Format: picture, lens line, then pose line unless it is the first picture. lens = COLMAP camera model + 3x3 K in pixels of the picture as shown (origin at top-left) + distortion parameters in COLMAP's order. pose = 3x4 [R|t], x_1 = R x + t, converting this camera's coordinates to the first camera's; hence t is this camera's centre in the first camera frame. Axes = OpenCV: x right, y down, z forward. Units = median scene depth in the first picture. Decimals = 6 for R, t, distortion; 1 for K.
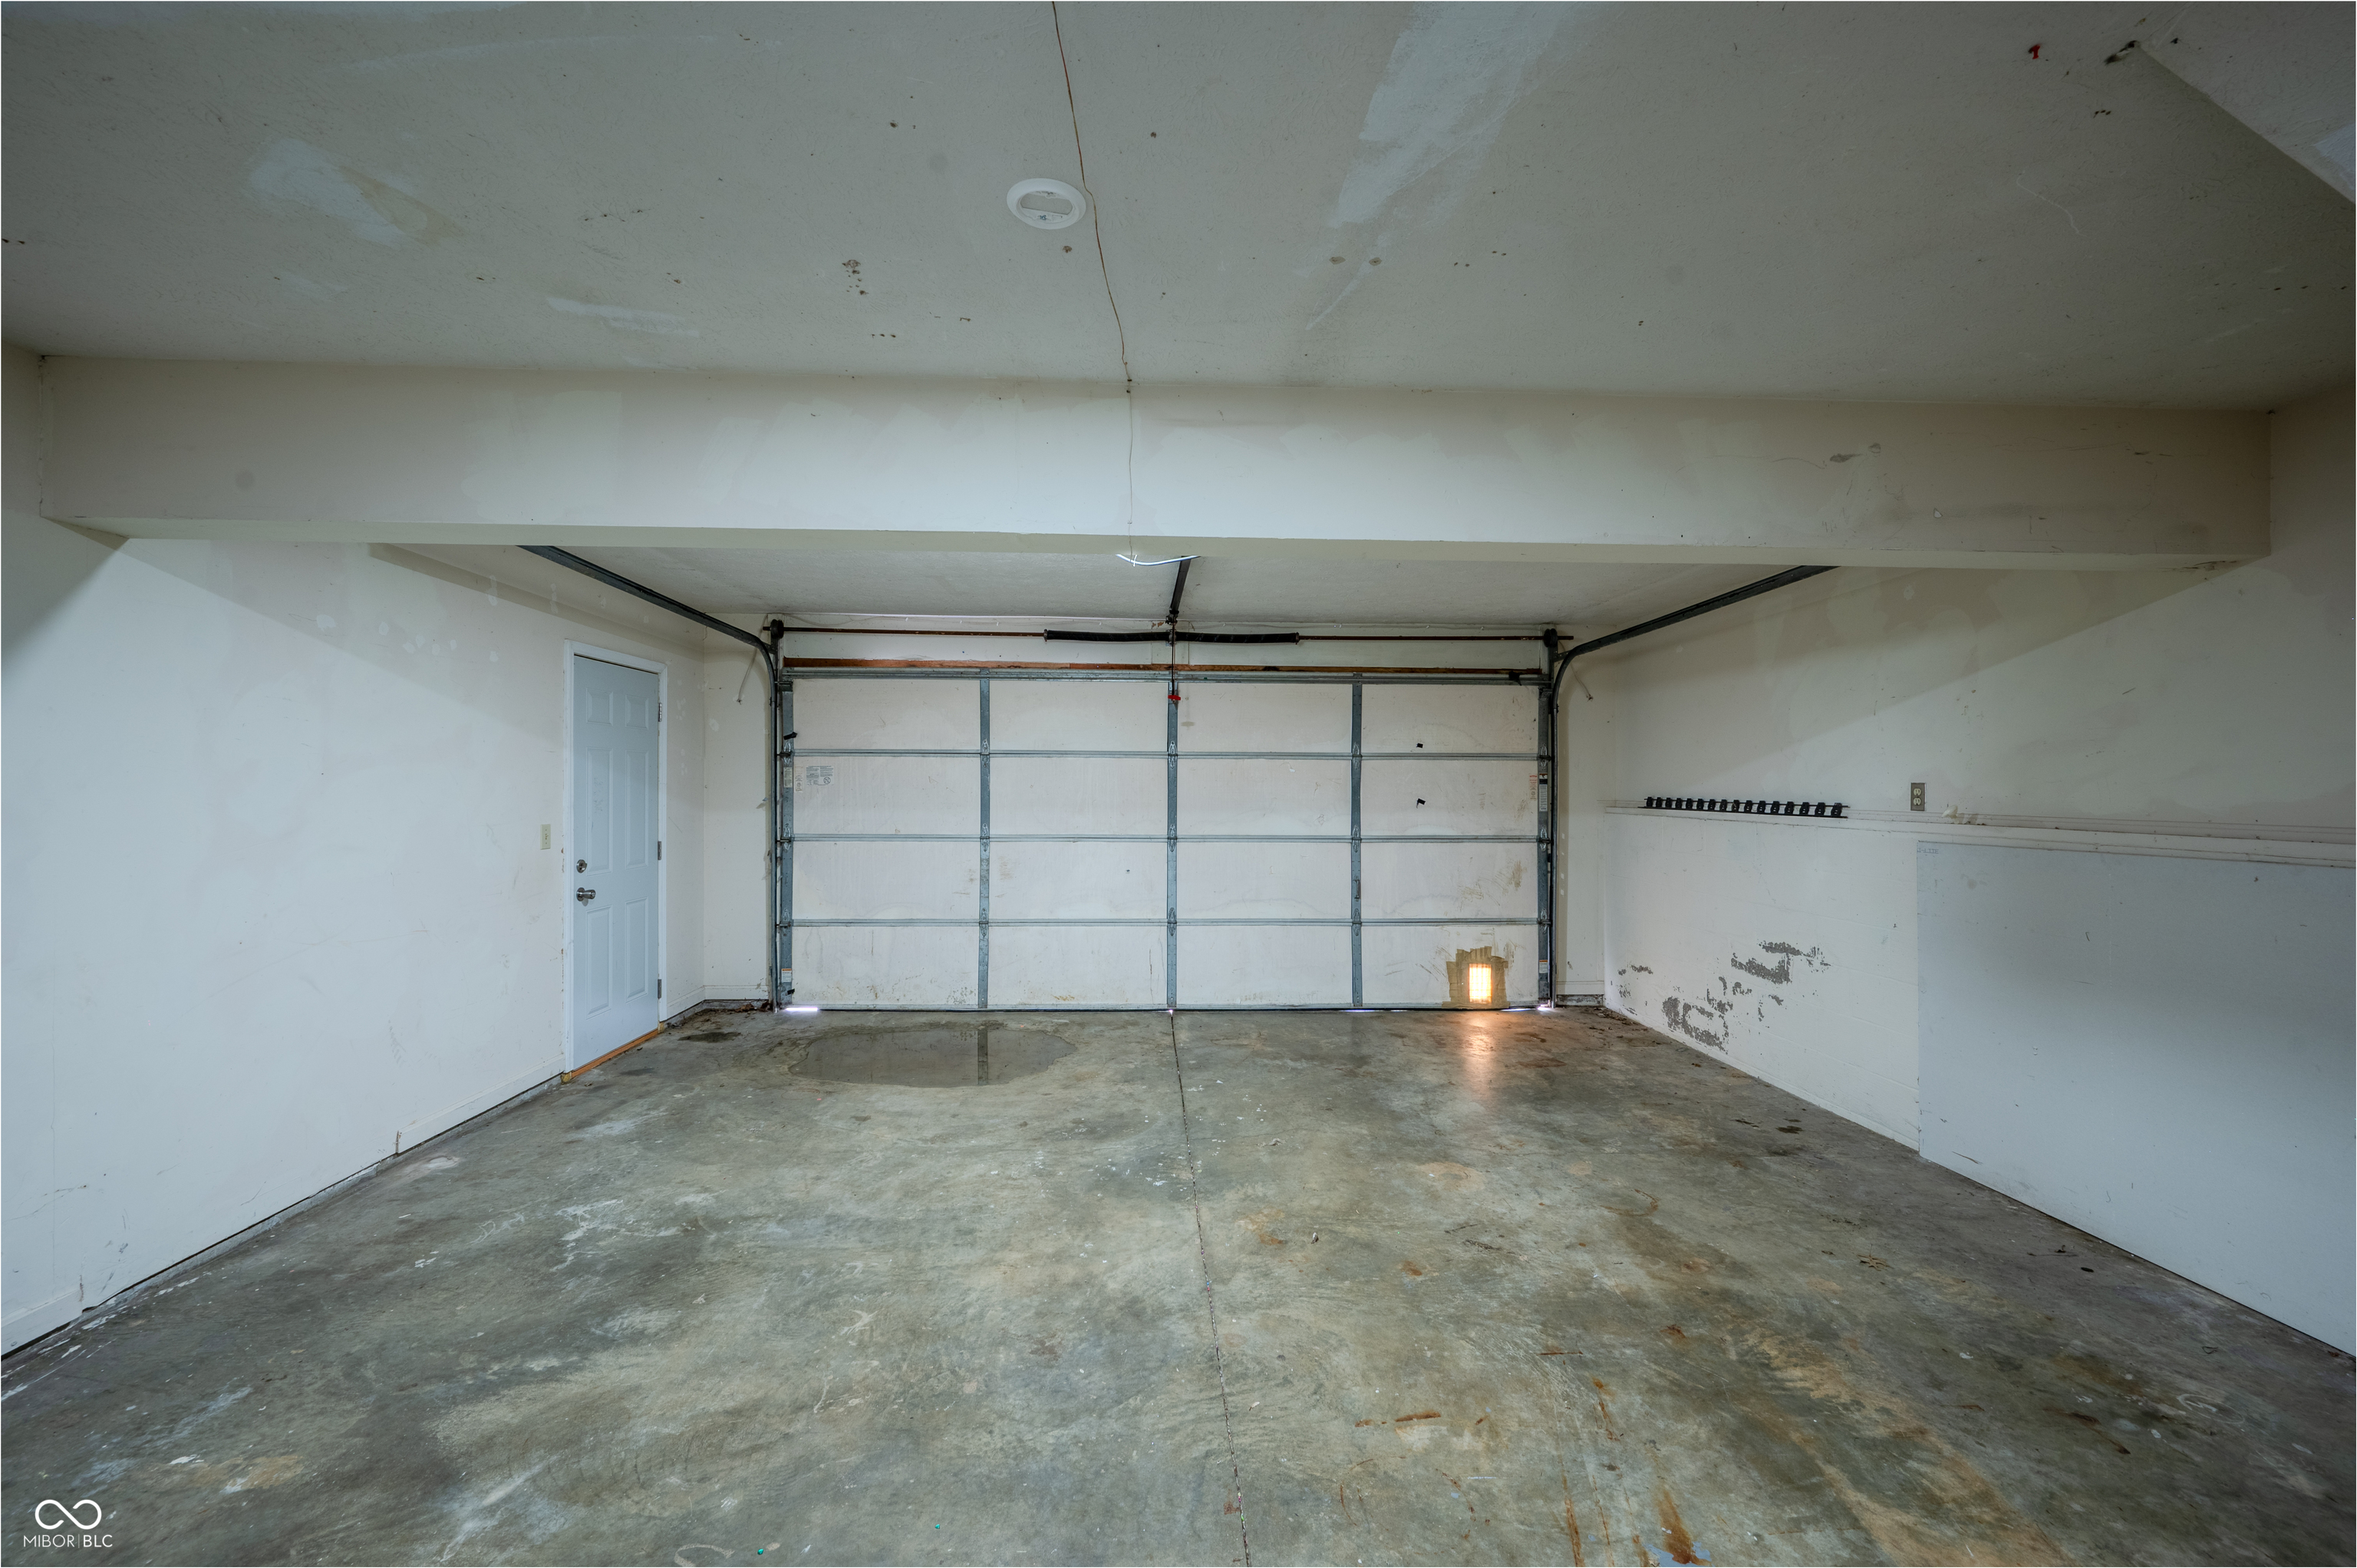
lens RADIAL K [[930.5, 0, 1176.3], [0, 930.5, 779.4], [0, 0, 1]] dist [0.000822, 0.000034]
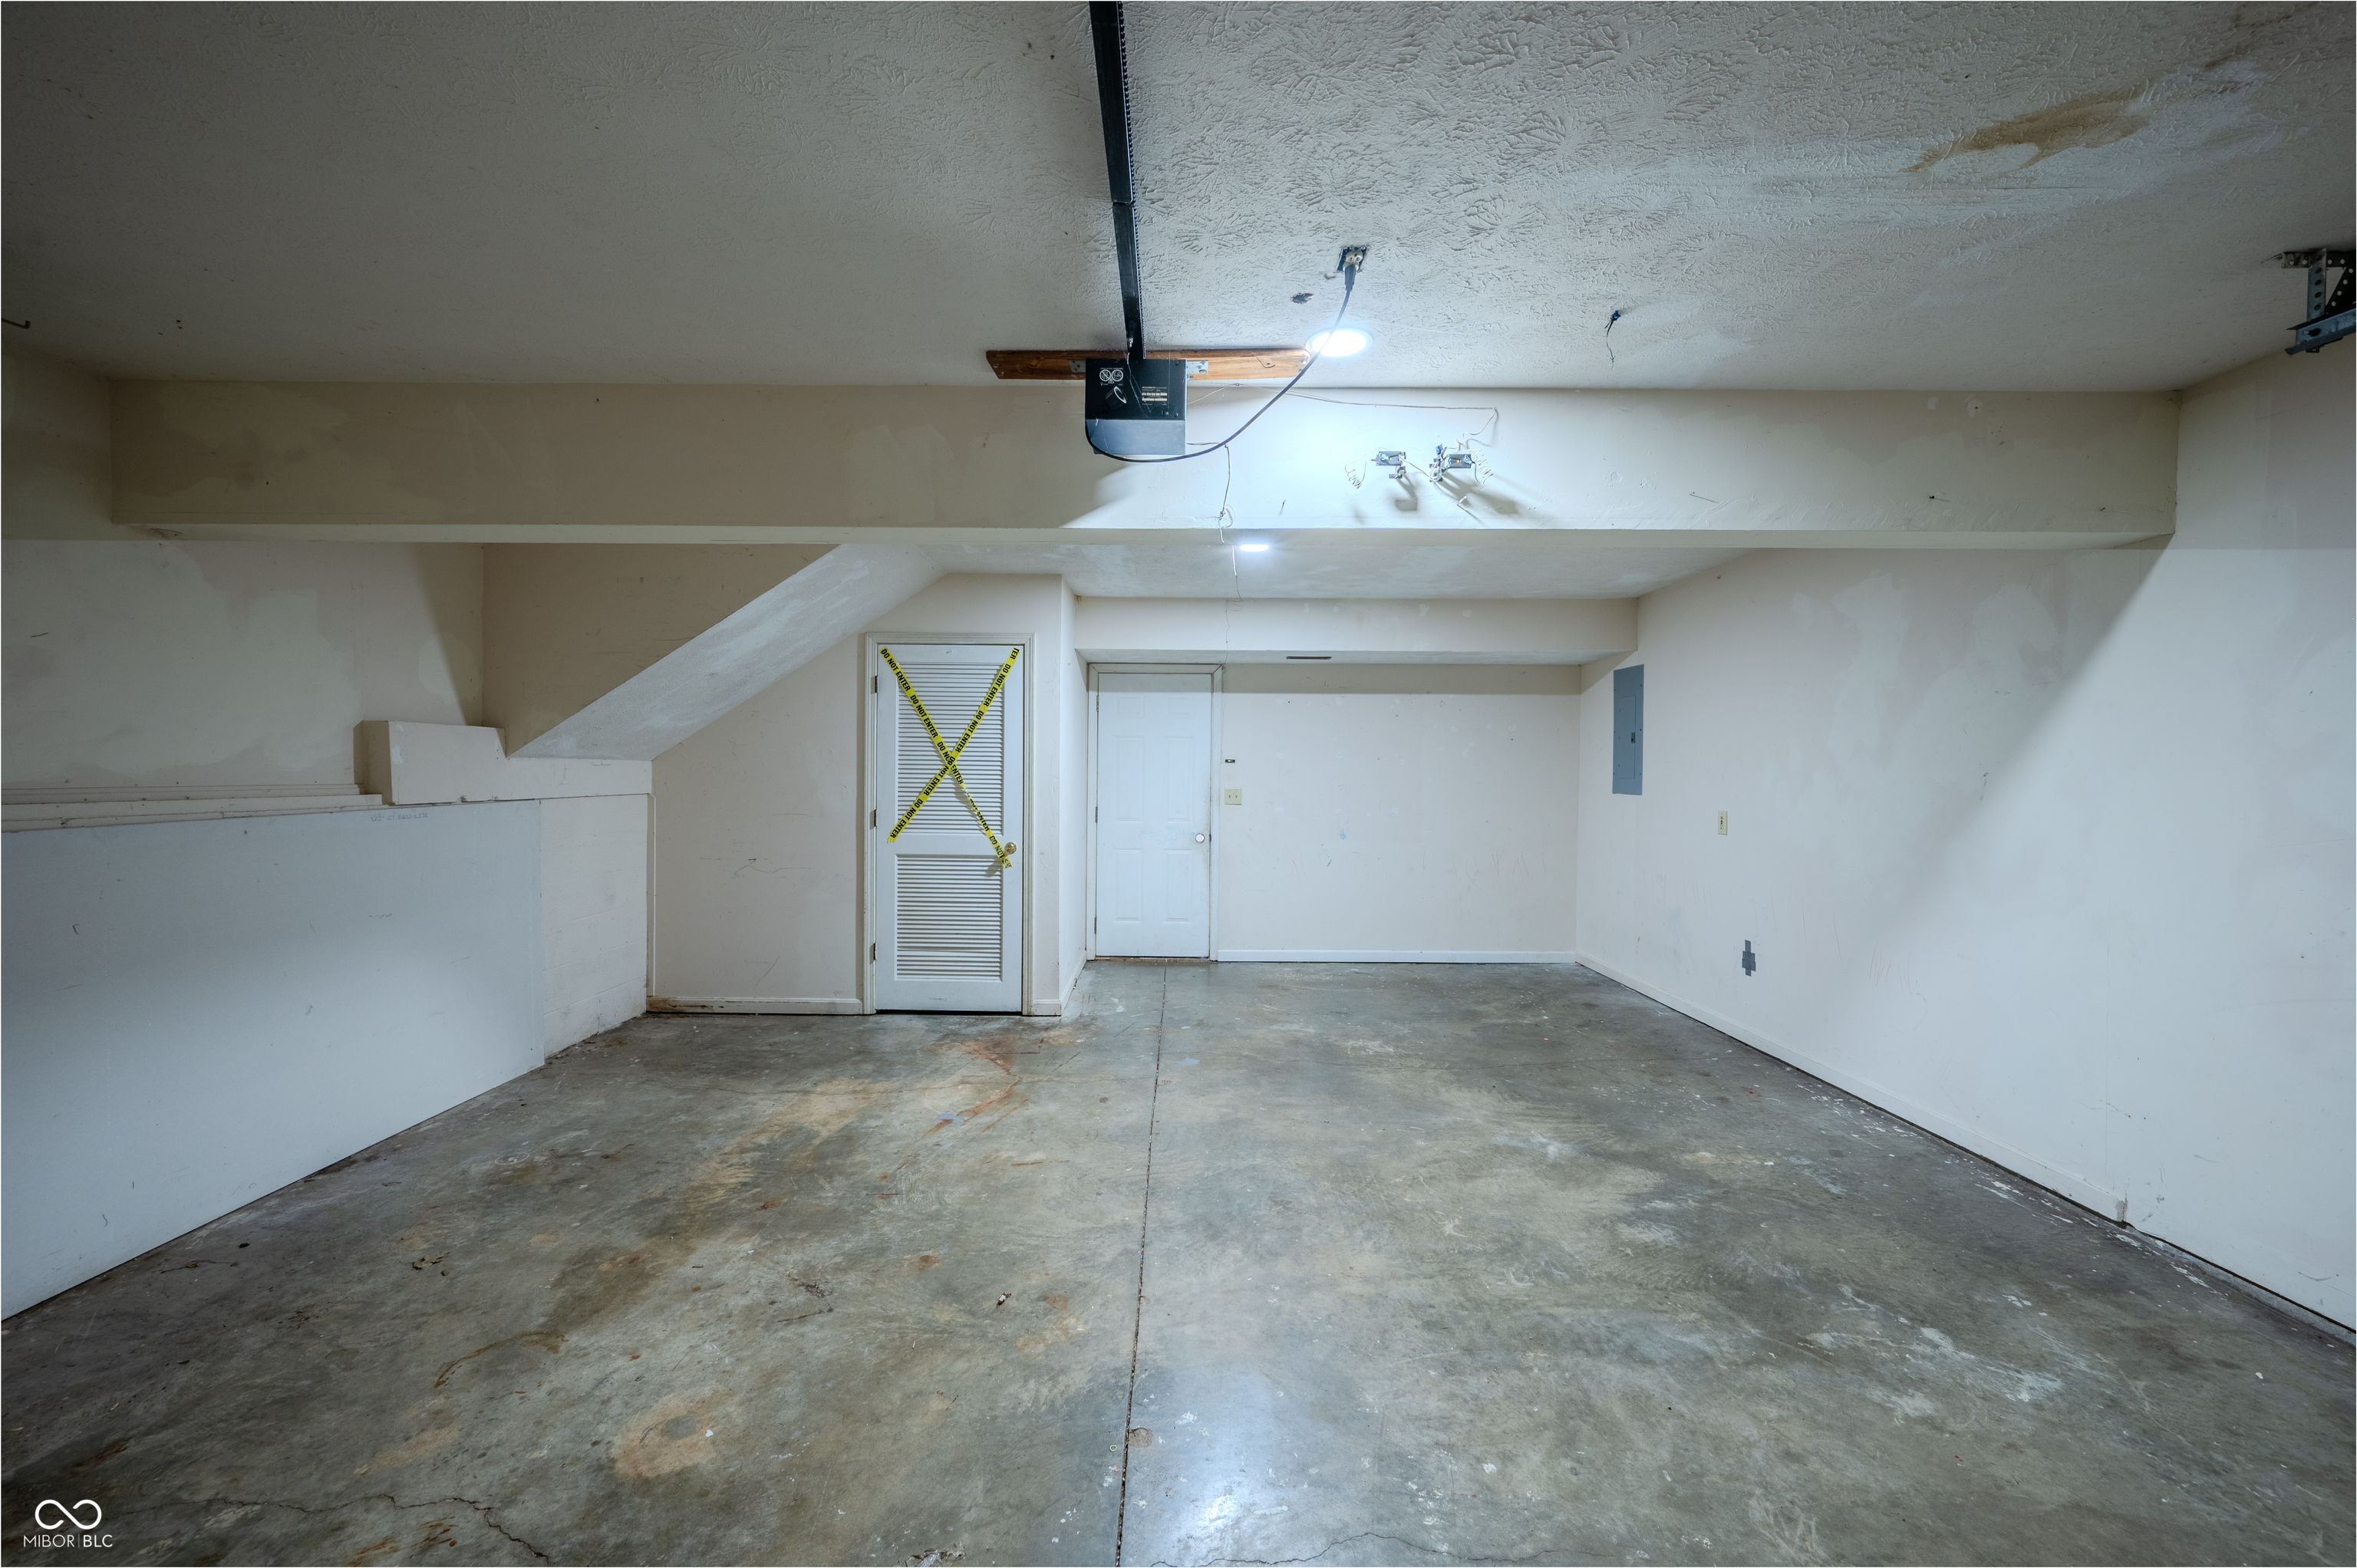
lens RADIAL K [[930.5, 0, 1176.3], [0, 930.5, 779.4], [0, 0, 1]] dist [0.000822, 0.000034]
pose [[-0.998934, -0.008370, 0.045403, -0.046327], [-0.008193, 0.999958, 0.004087, 0.026218], [-0.045435, 0.003711, -0.998960, 2.089877]]
